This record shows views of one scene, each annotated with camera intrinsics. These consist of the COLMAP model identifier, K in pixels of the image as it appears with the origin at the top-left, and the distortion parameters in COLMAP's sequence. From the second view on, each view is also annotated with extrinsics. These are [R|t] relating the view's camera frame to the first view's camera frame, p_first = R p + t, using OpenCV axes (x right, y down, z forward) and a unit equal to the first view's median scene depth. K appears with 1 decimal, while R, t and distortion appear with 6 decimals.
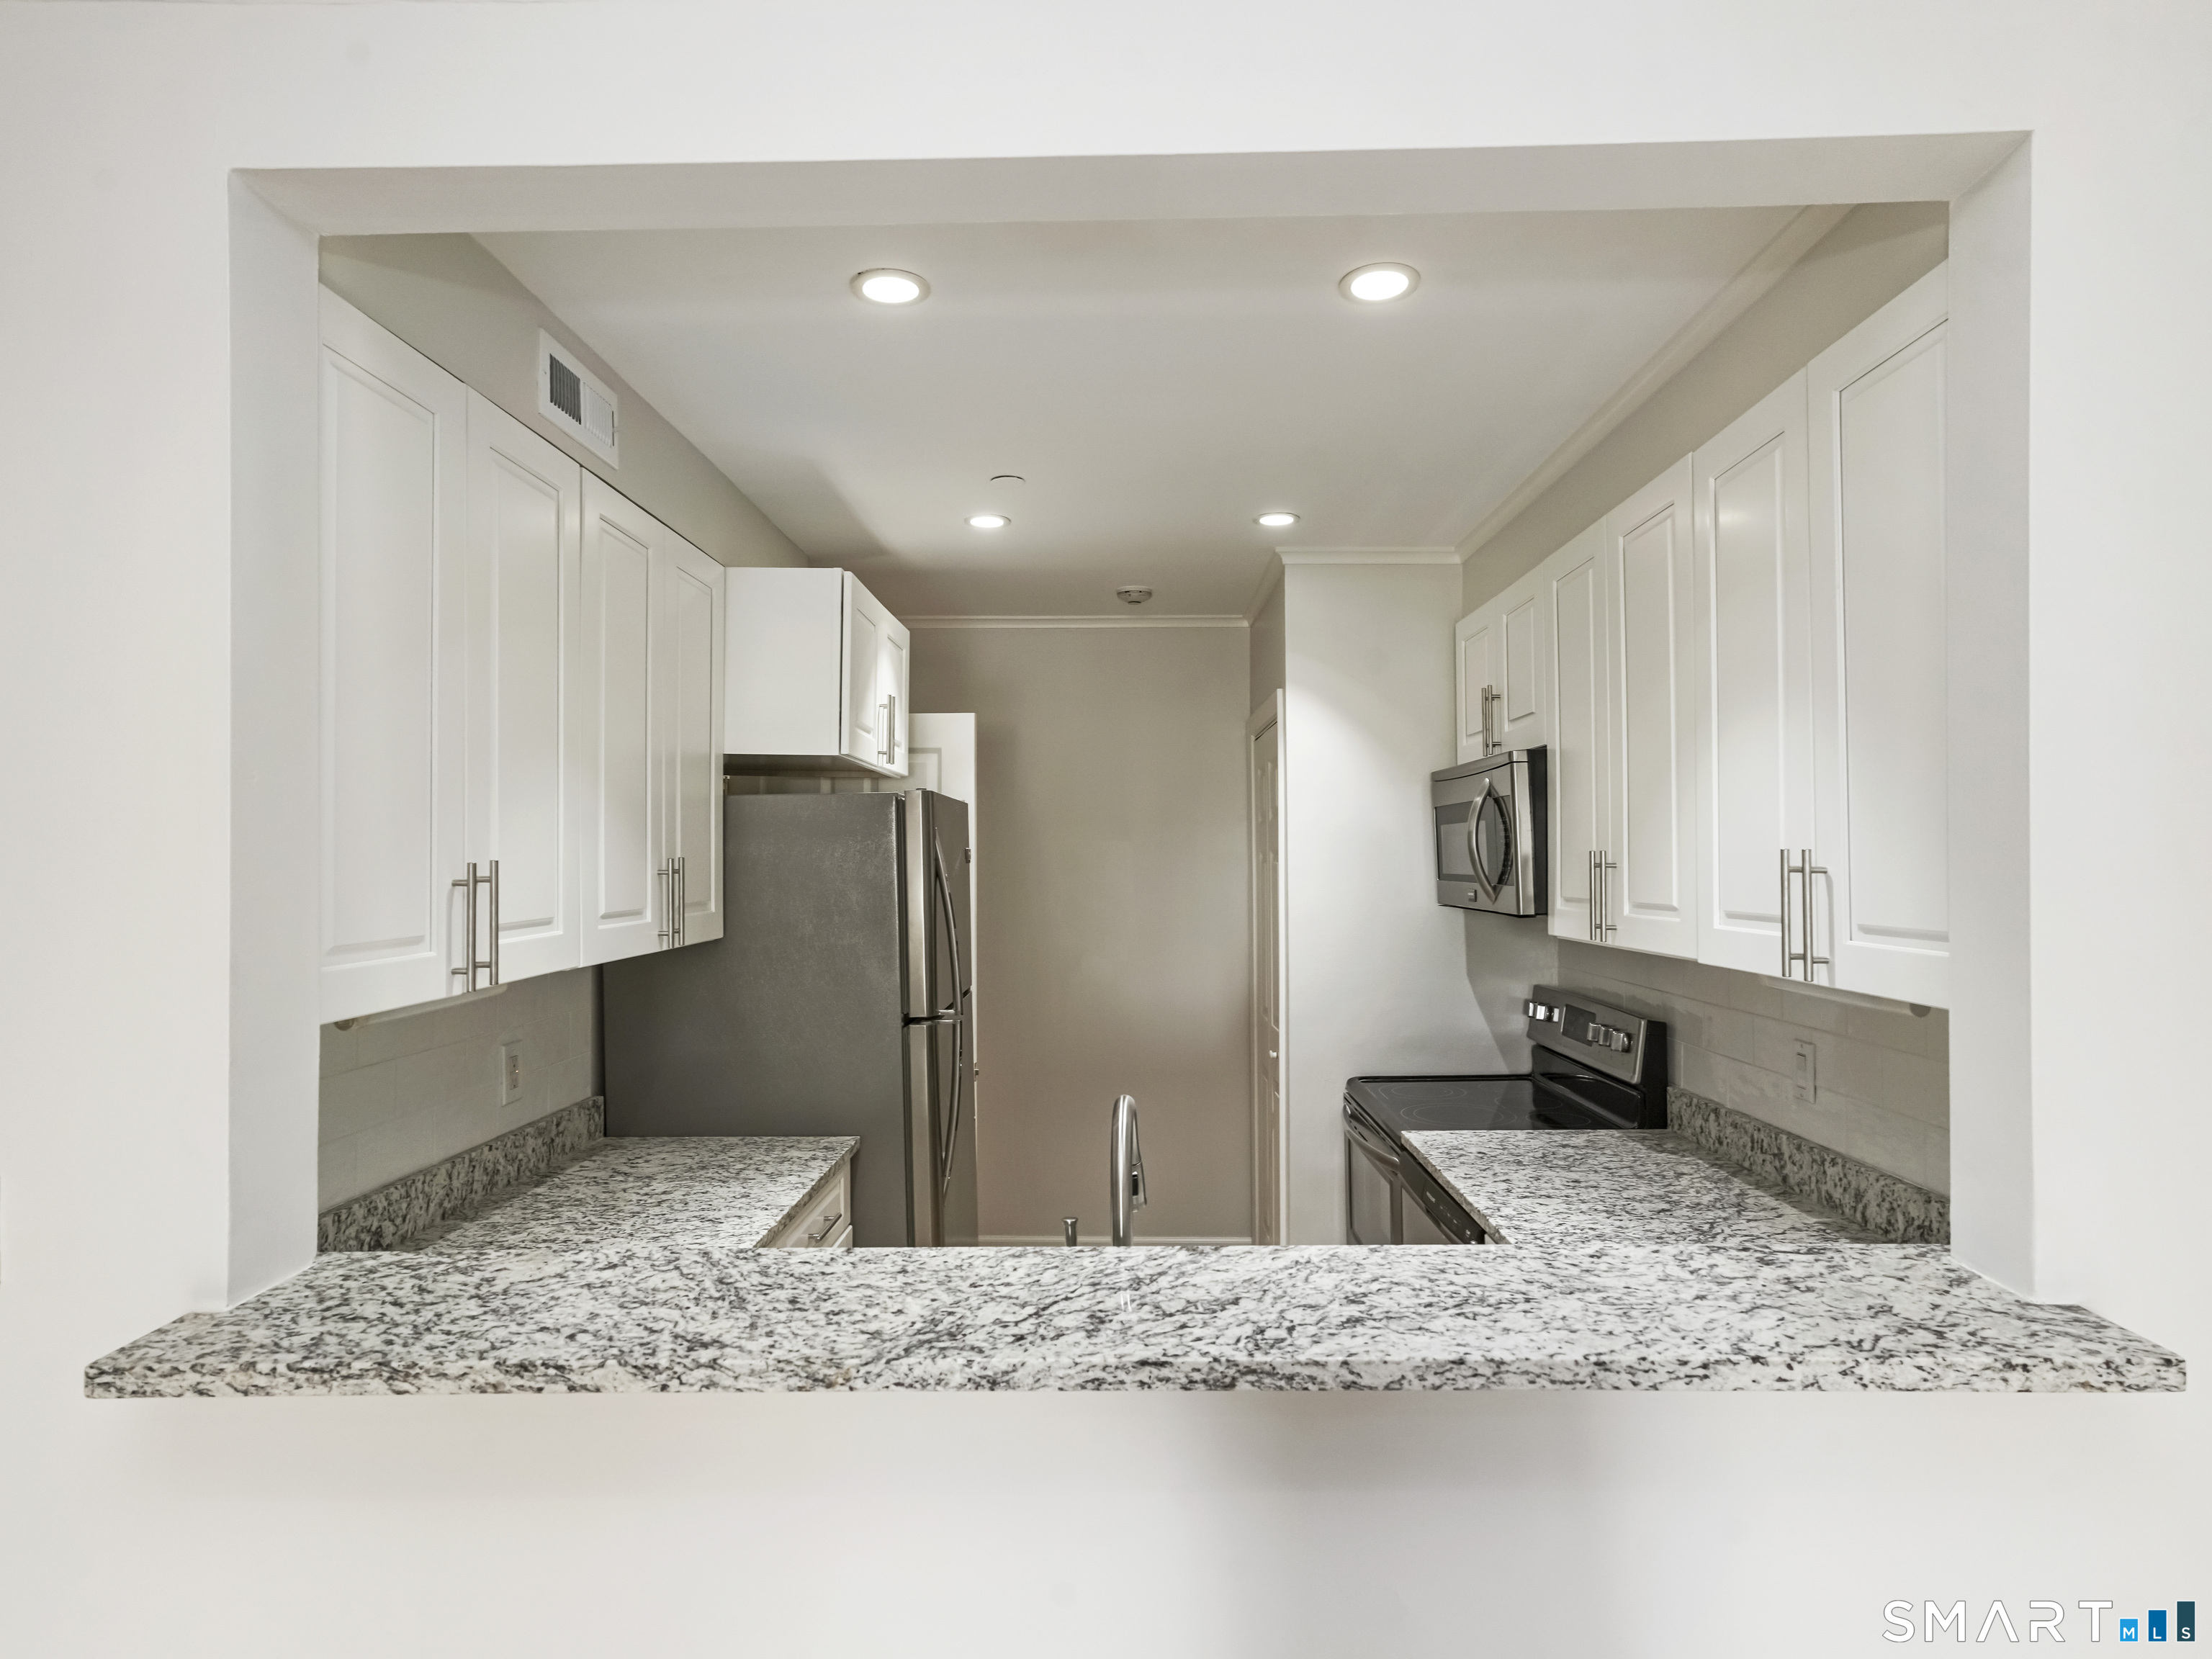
lens RADIAL K [[1221.8, 0, 1099.0], [0, 1221.8, 831.0], [0, 0, 1]] dist [-0.076985, 0.032378]
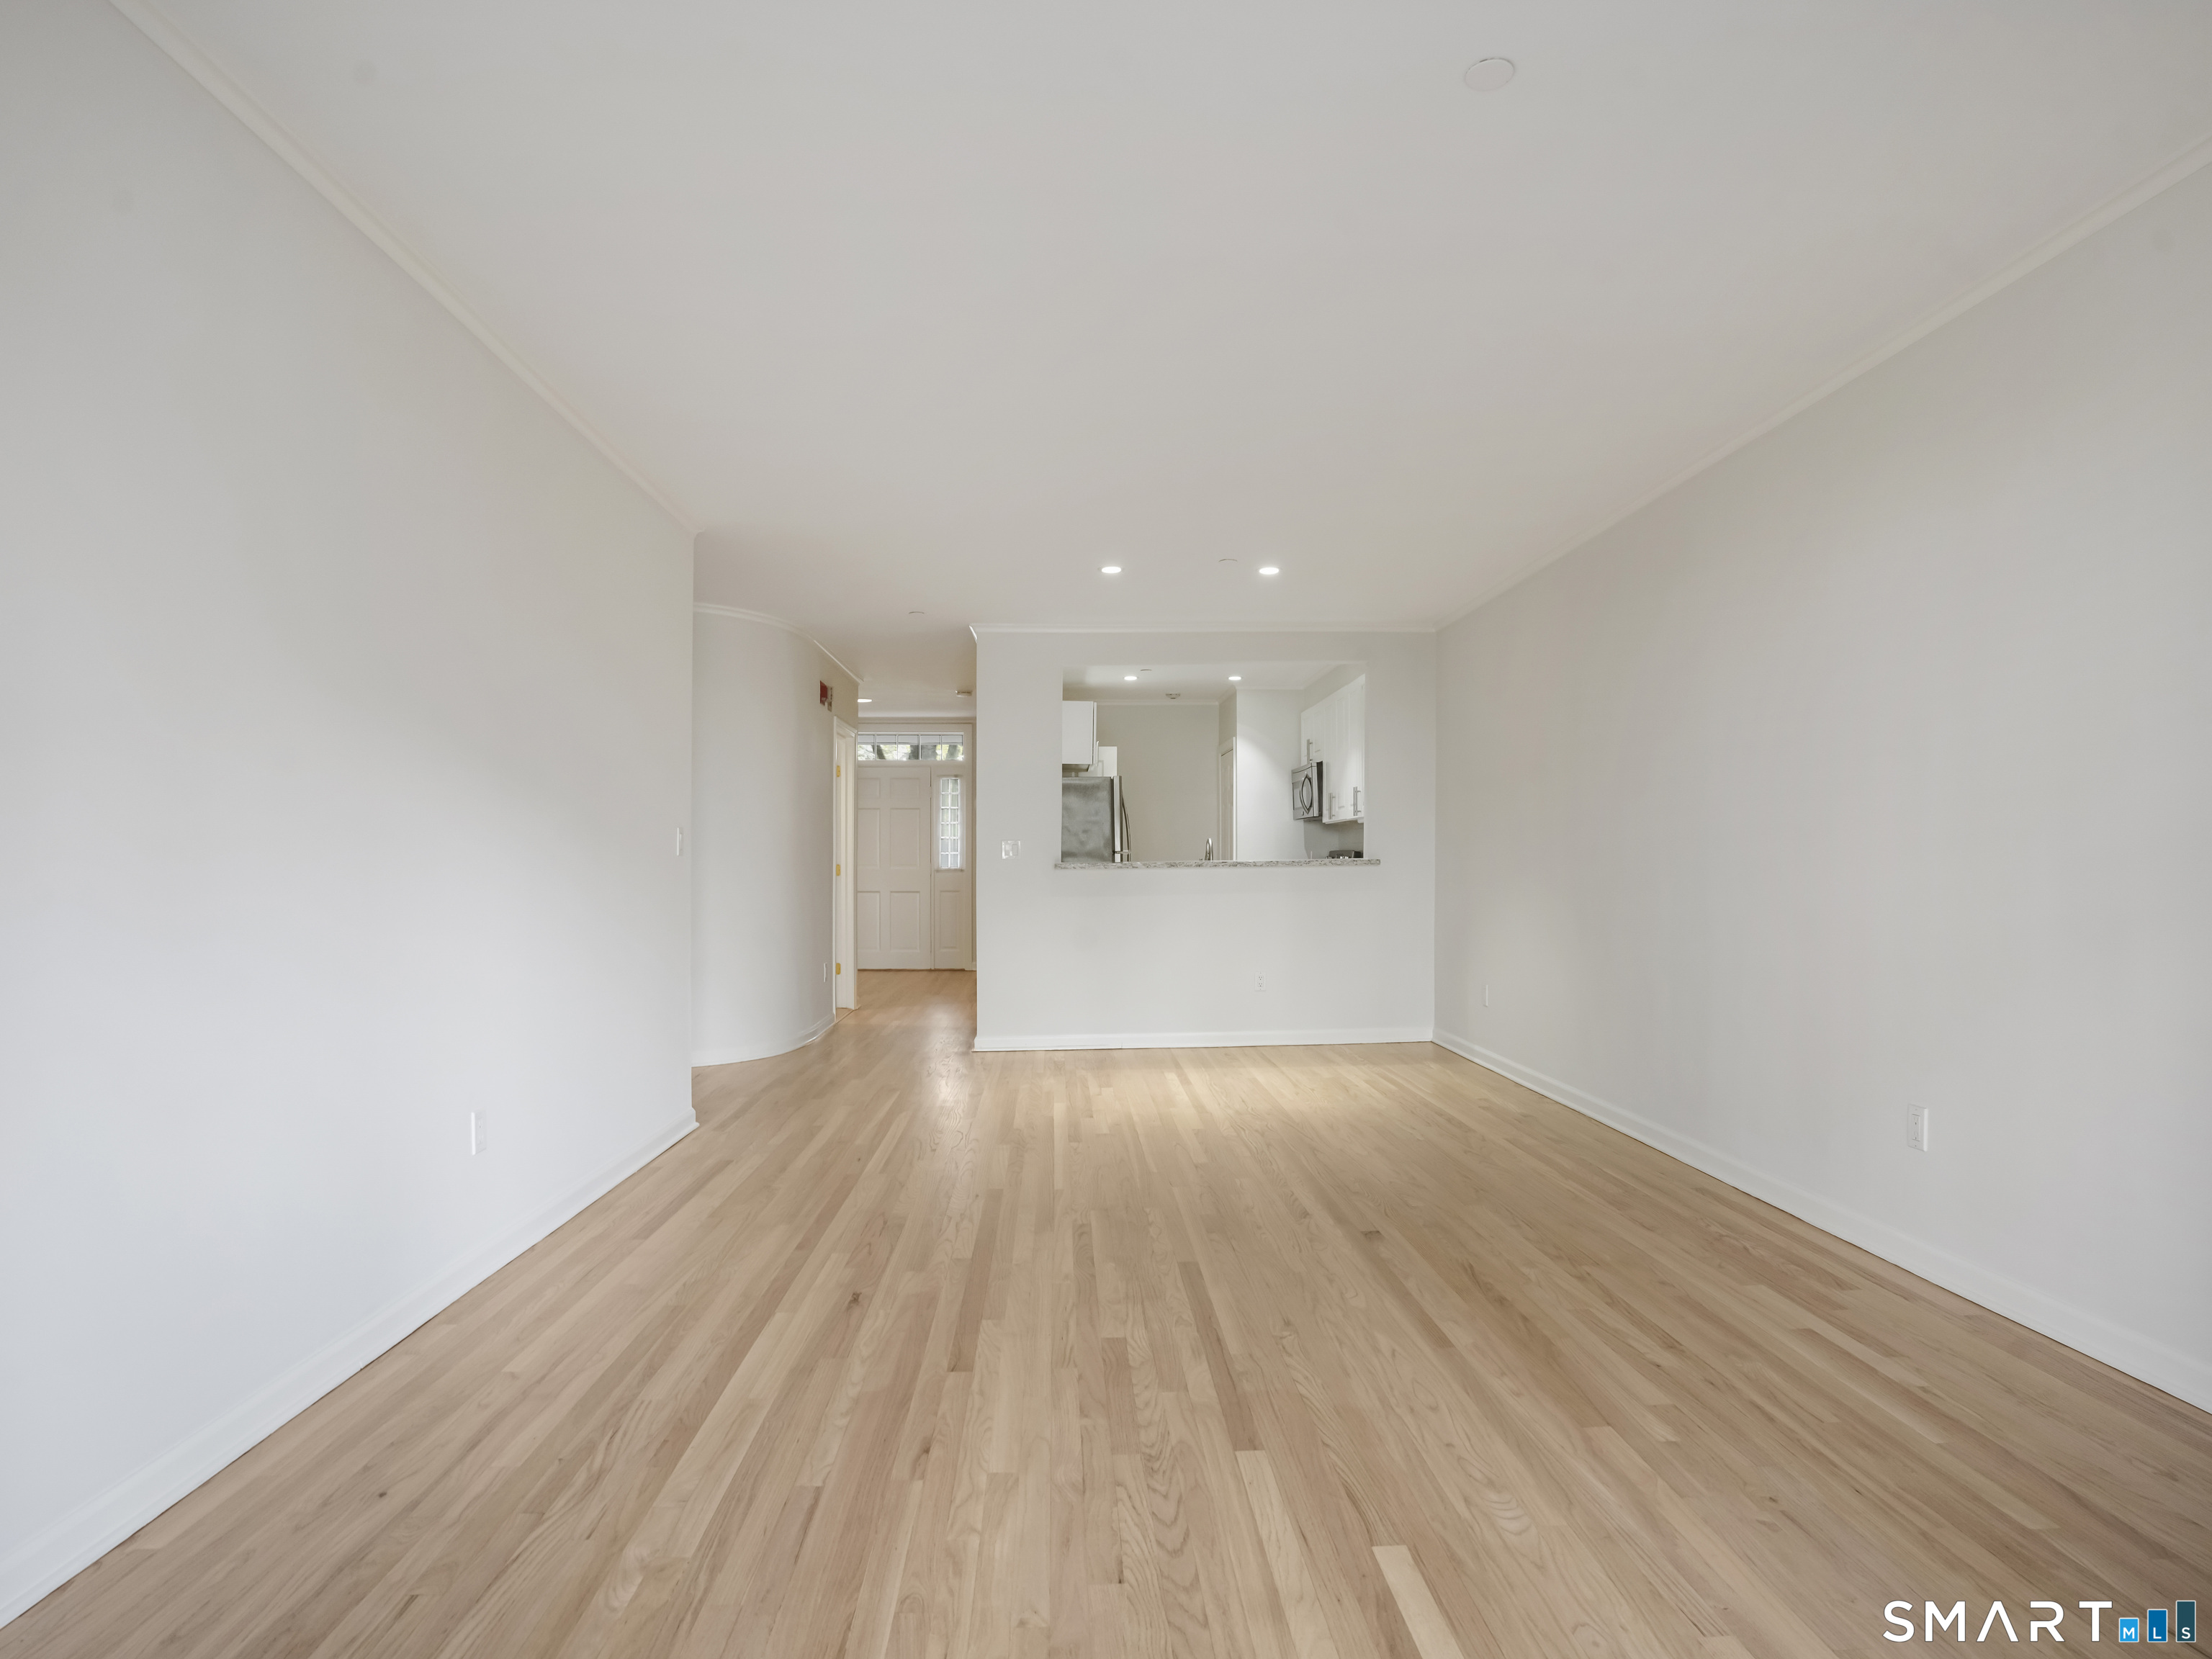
lens RADIAL K [[1221.8, 0, 1105.9], [0, 1221.8, 845.9], [0, 0, 1]] dist [-0.076985, 0.032378]
pose [[0.998226, 0.002346, 0.059496, -0.529986], [-0.003148, 0.999905, 0.013398, 0.154638], [-0.059459, -0.013561, 0.998139, -3.011235]]
